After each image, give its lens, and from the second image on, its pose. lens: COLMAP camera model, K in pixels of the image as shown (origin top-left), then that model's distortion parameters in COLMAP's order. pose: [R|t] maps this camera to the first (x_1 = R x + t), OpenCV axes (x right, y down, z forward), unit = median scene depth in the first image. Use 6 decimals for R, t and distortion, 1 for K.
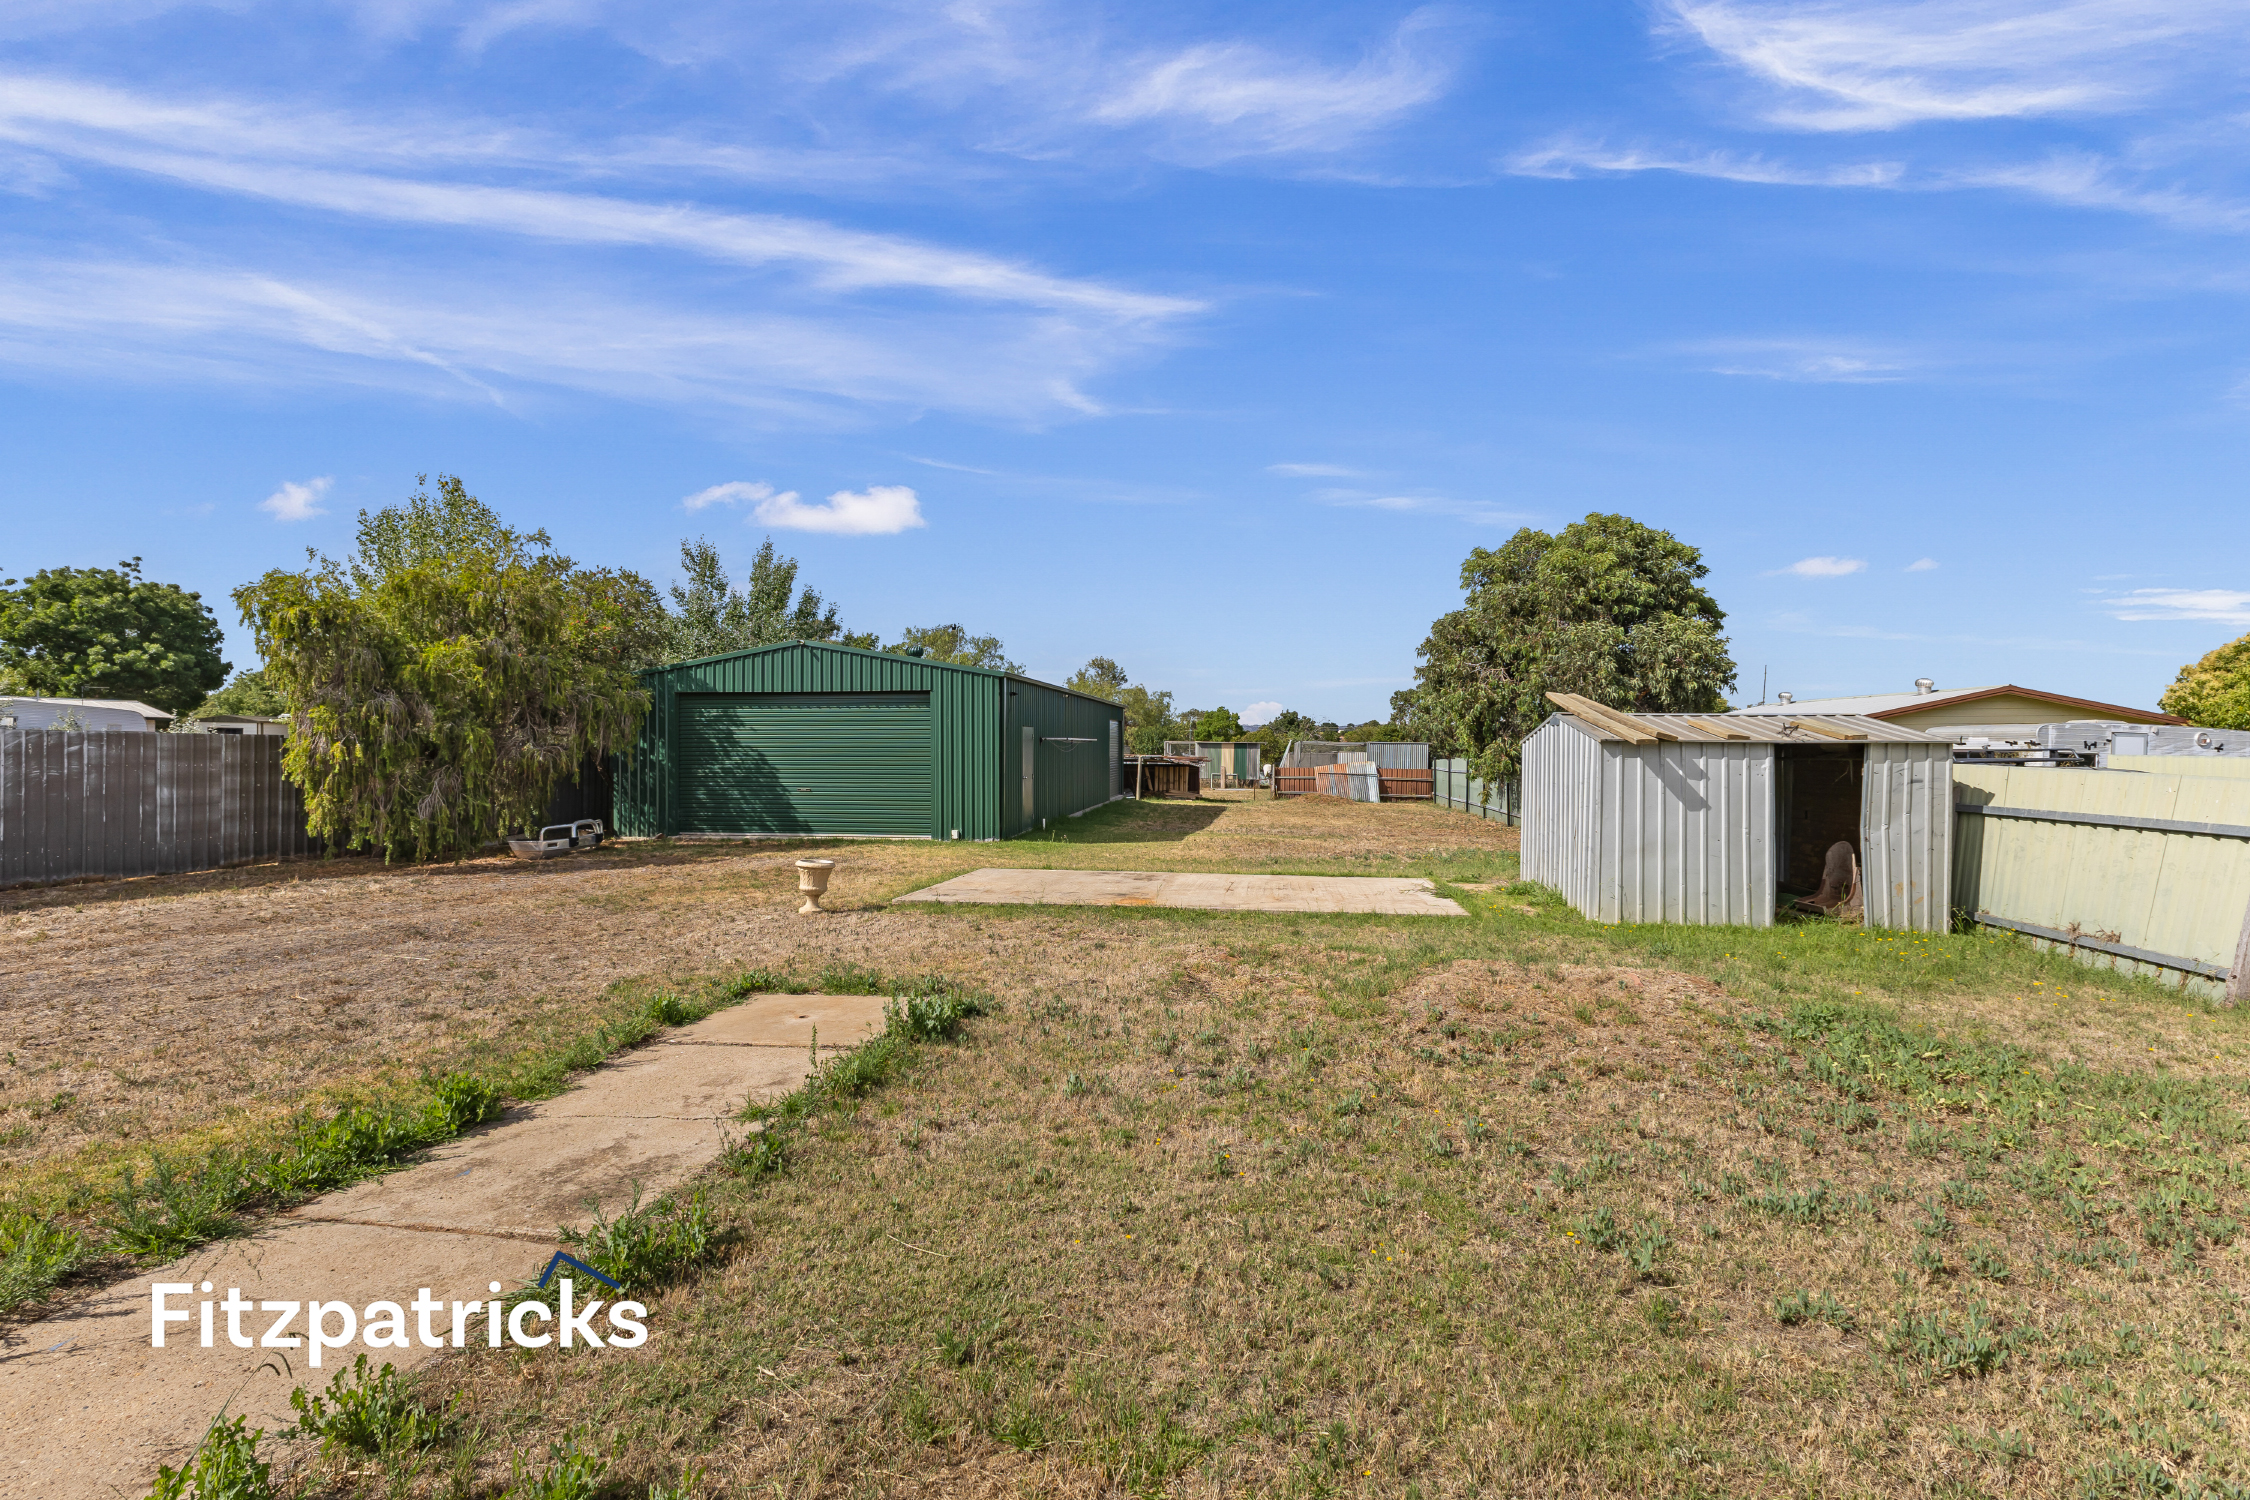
lens RADIAL K [[986.5, 0, 1125.0], [0, 986.5, 750.0], [0, 0, 1]] dist [0.000194, -0.000033]
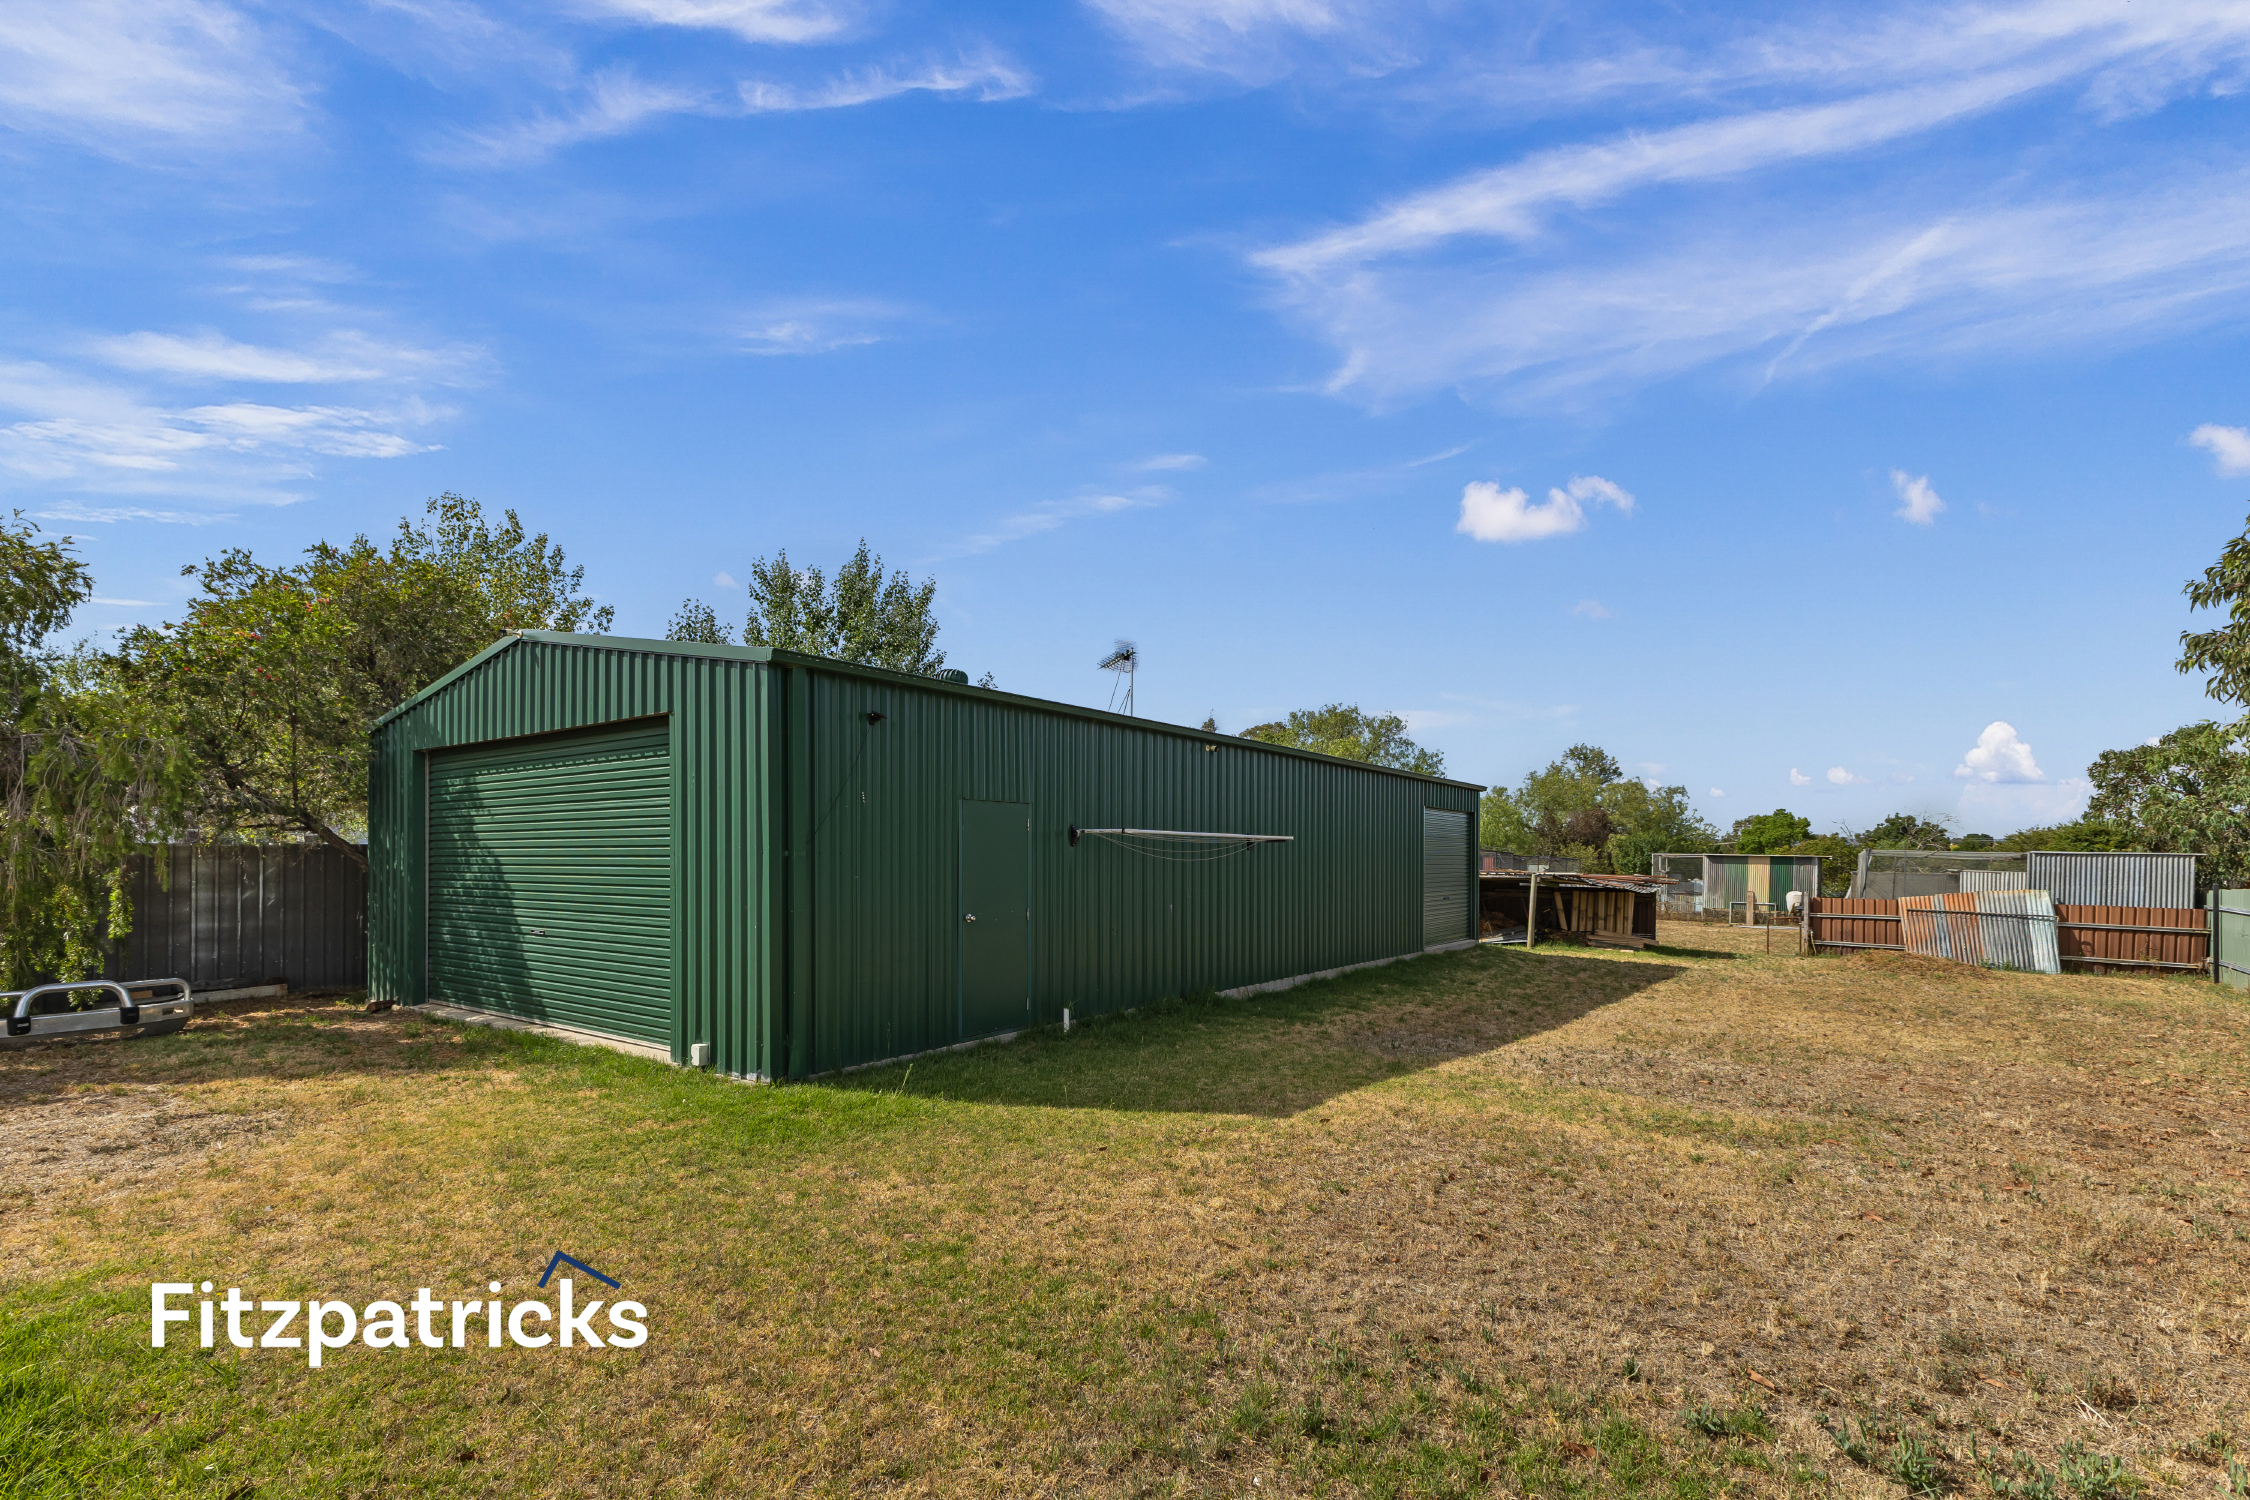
lens RADIAL K [[1036.2, 0, 1127.8], [0, 1036.2, 860.2], [0, 0, 1]] dist [0.015656, 0.000052]
pose [[0.888106, 0.005268, -0.459608, 0.085341], [-0.007519, 0.999967, -0.003068, 0.001332], [0.459577, 0.006181, 0.888117, 0.319926]]
